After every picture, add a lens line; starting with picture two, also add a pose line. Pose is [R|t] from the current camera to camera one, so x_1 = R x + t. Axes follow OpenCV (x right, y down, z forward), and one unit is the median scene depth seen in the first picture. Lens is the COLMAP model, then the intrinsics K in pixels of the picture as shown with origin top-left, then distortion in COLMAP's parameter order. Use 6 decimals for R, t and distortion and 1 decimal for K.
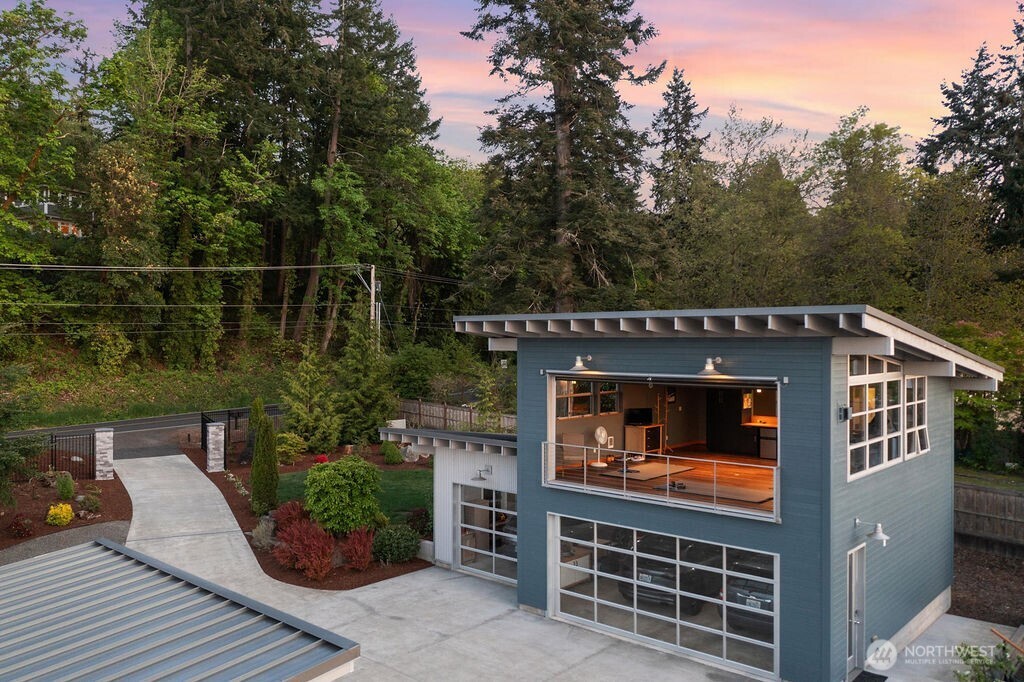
lens RADIAL K [[797.2, 0, 512.0], [0, 797.2, 341.0], [0, 0, 1]] dist [0.000684, 0.000566]
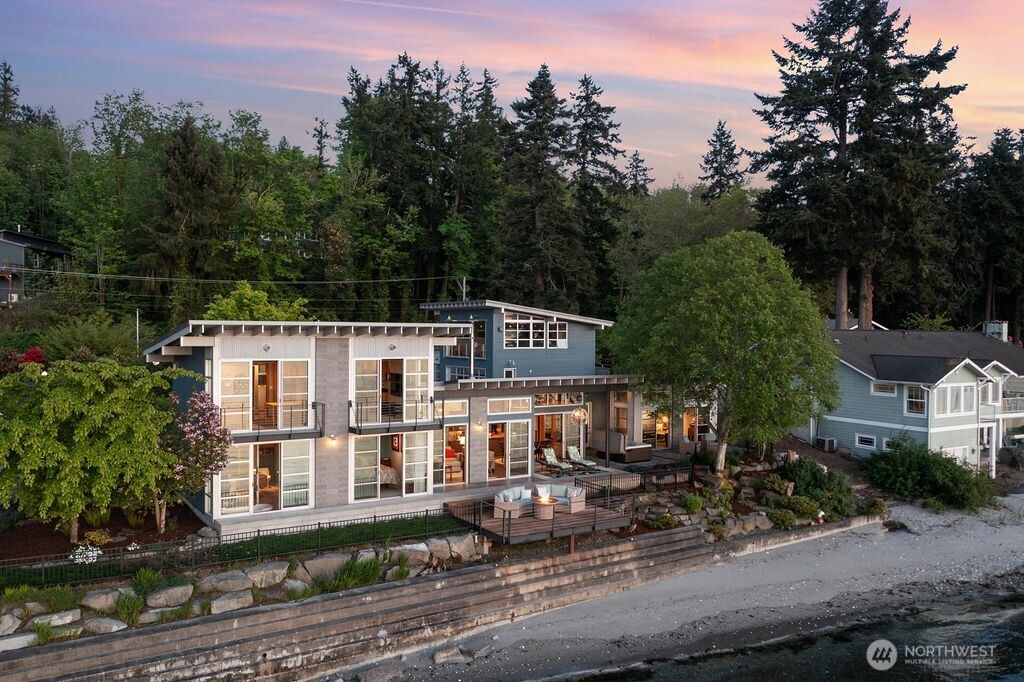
lens RADIAL K [[797.2, 0, 512.0], [0, 797.2, 341.0], [0, 0, 1]] dist [0.000684, 0.000566]
pose [[0.966568, 0.009934, -0.256219, 0.369581], [-0.007780, 0.999925, 0.009420, 0.028708], [0.256293, -0.007112, 0.966573, -0.661301]]
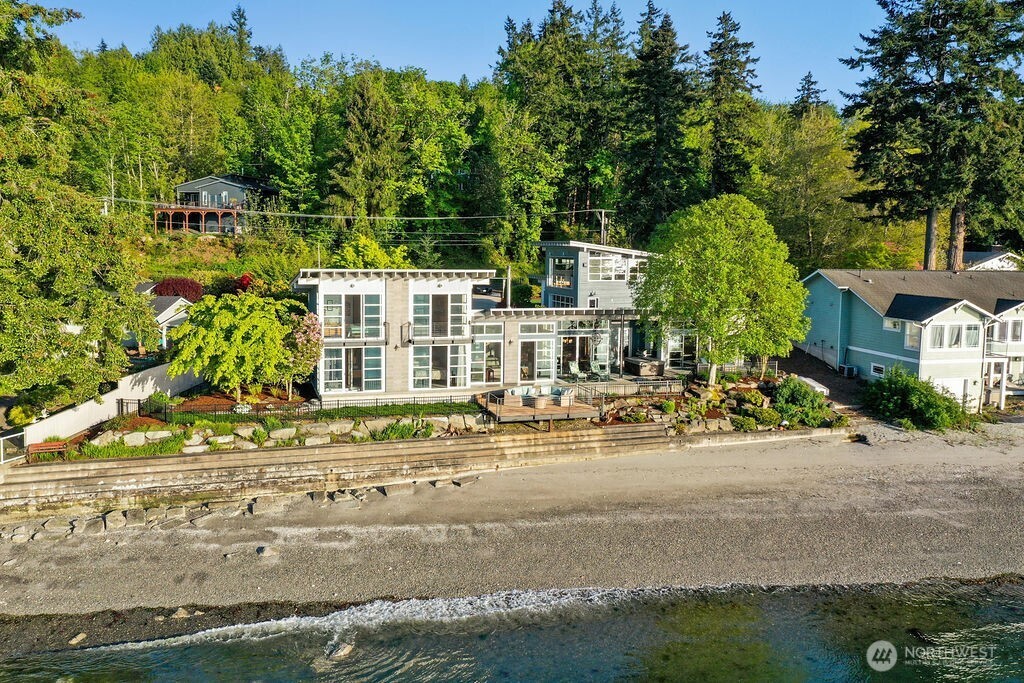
lens RADIAL K [[814.3, 0, 511.0], [0, 814.3, 317.1], [0, 0, 1]] dist [0.032217, 0.002947]
pose [[0.868887, 0.054622, -0.491989, 0.596090], [-0.015906, 0.996461, 0.082538, 0.003631], [0.494756, -0.063891, 0.866680, -0.812417]]
